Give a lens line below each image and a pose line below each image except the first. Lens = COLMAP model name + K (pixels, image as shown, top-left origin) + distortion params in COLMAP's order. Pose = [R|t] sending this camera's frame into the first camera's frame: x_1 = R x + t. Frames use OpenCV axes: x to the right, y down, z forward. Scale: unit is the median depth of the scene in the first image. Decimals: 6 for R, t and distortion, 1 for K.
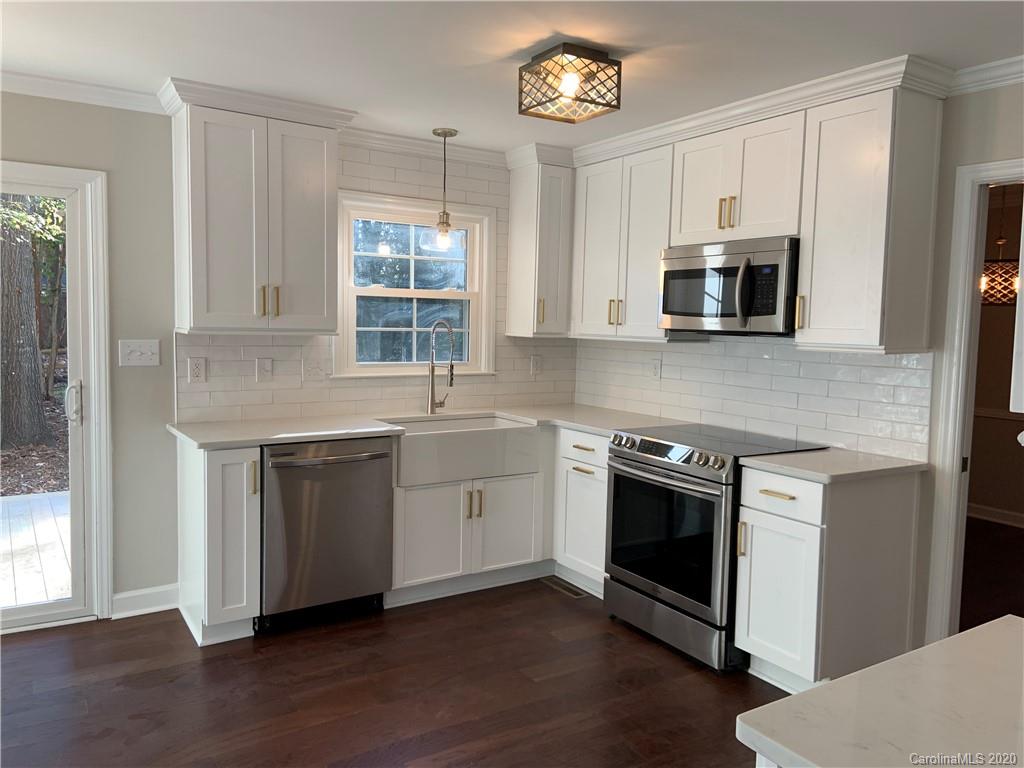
lens RADIAL K [[769.2, 0, 514.8], [0, 769.2, 376.2], [0, 0, 1]] dist [0.087610, -0.112850]
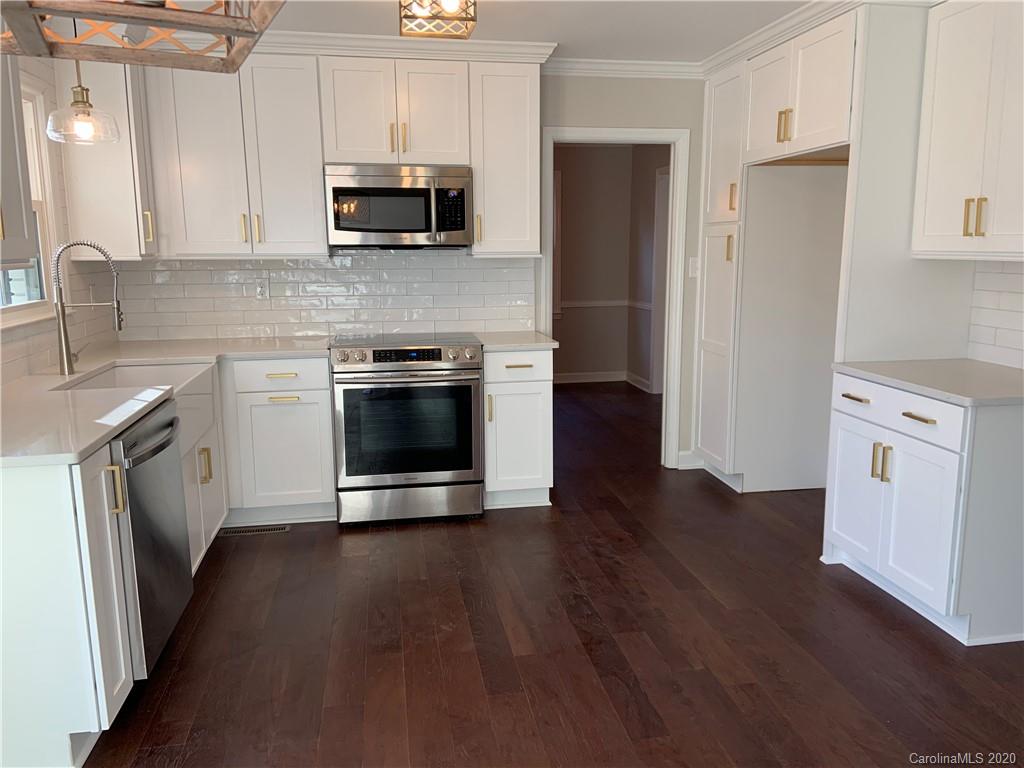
lens RADIAL K [[769.2, 0, 516.5], [0, 769.2, 383.9], [0, 0, 1]] dist [0.087610, -0.112850]
pose [[0.377202, -0.191606, 0.906094, -0.710503], [0.082709, 0.981425, 0.173105, -0.039690], [-0.922431, 0.009646, 0.386042, 0.396137]]
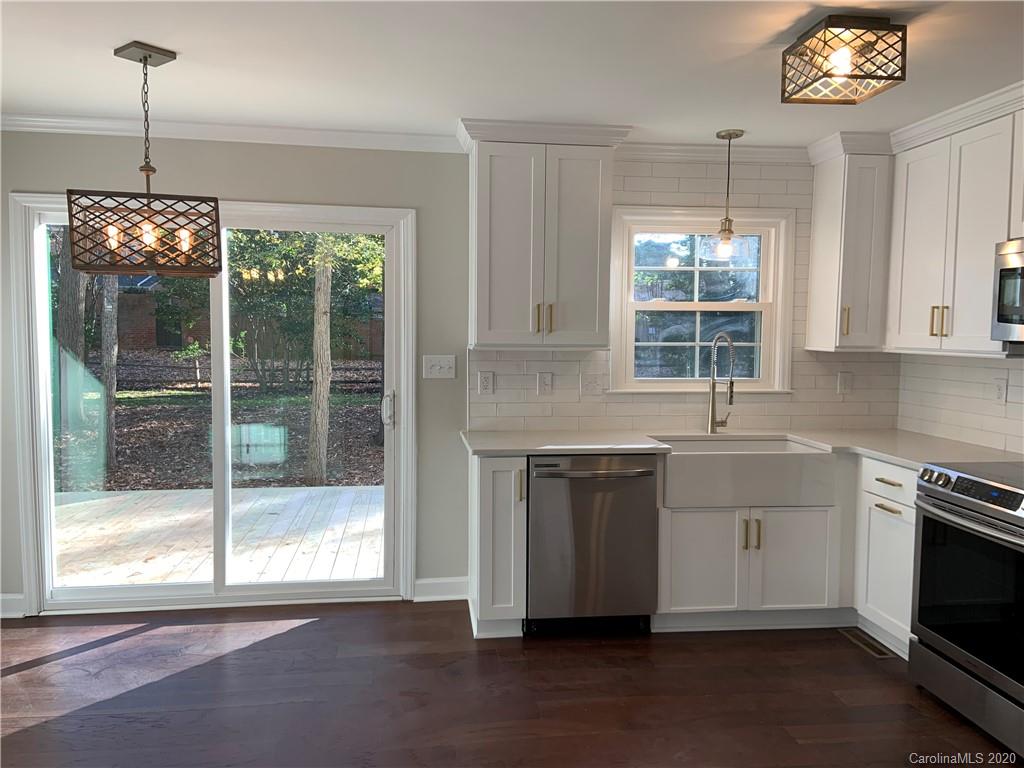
lens RADIAL K [[769.2, 0, 493.8], [0, 769.2, 377.9], [0, 0, 1]] dist [0.087610, -0.112850]
pose [[0.897104, 0.012982, -0.441628, 0.081834], [-0.020613, 0.999710, -0.012485, -0.001724], [0.441337, 0.020304, 0.897112, 0.036993]]
